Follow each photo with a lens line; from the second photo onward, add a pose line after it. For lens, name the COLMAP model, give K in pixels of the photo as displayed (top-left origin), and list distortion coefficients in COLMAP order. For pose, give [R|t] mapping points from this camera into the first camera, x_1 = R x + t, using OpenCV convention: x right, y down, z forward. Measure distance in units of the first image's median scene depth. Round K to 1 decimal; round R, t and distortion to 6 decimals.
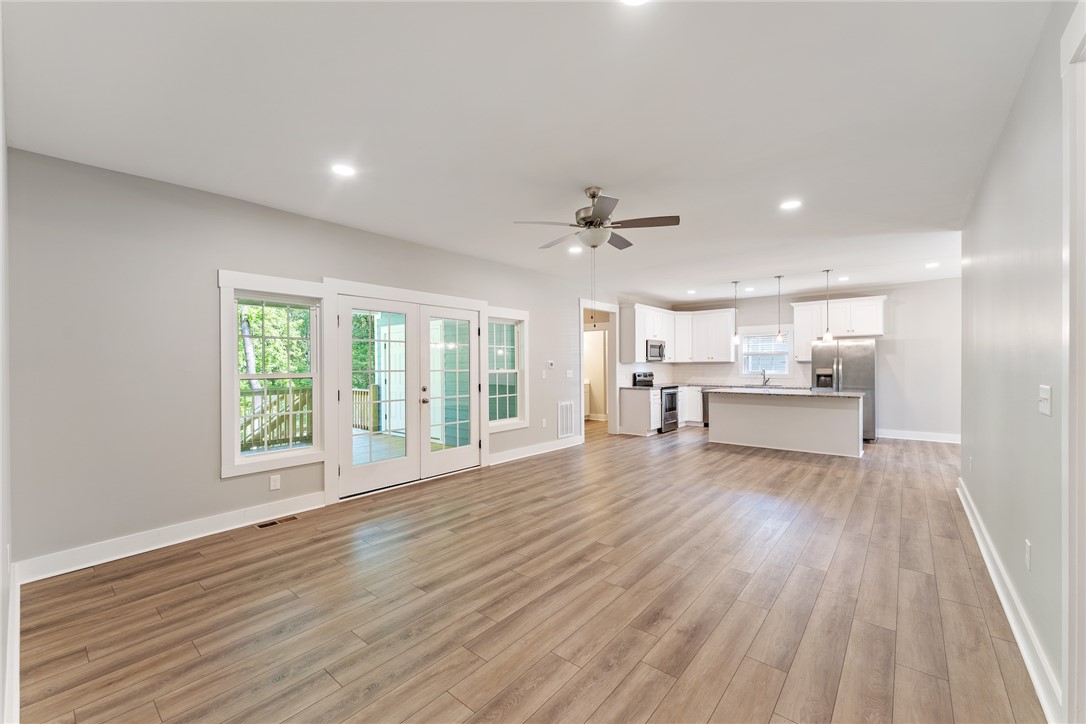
lens RADIAL K [[433.4, 0, 538.6], [0, 433.4, 364.0], [0, 0, 1]] dist [0.000036, -0.000012]
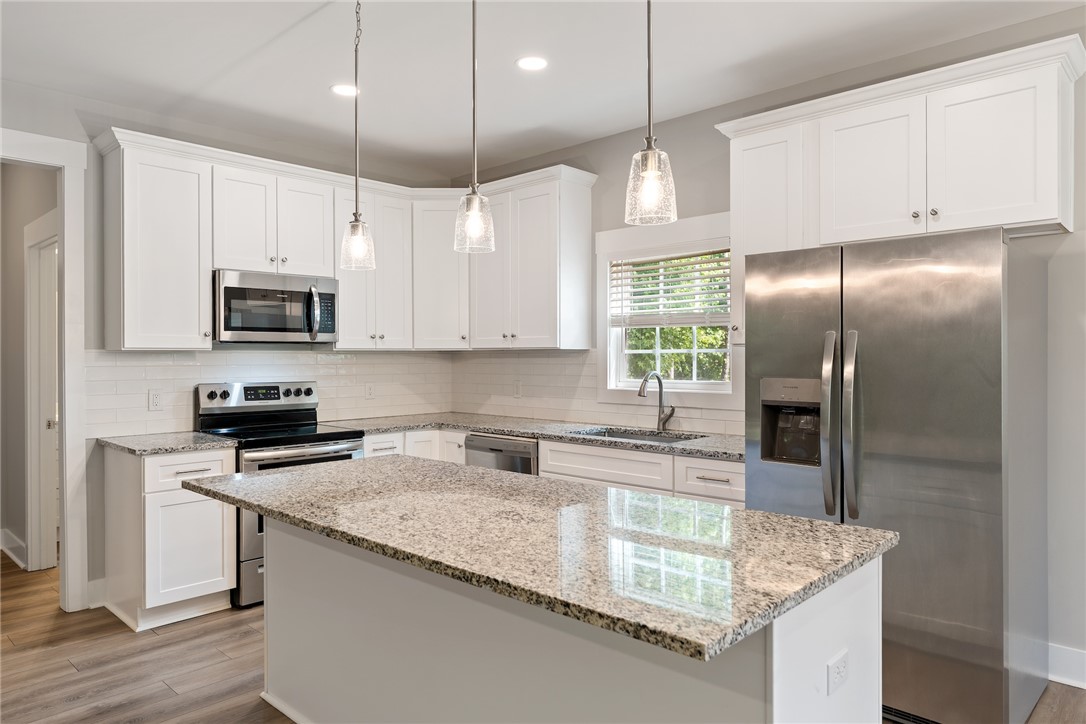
lens RADIAL K [[723.8, 0, 545.1], [0, 723.8, 359.4], [0, 0, 1]] dist [0.000664, -0.000079]
pose [[0.998306, 0.002819, -0.058106, 0.460462], [-0.002508, 0.999982, 0.005414, -0.000403], [0.058120, -0.005259, 0.998296, 0.508990]]
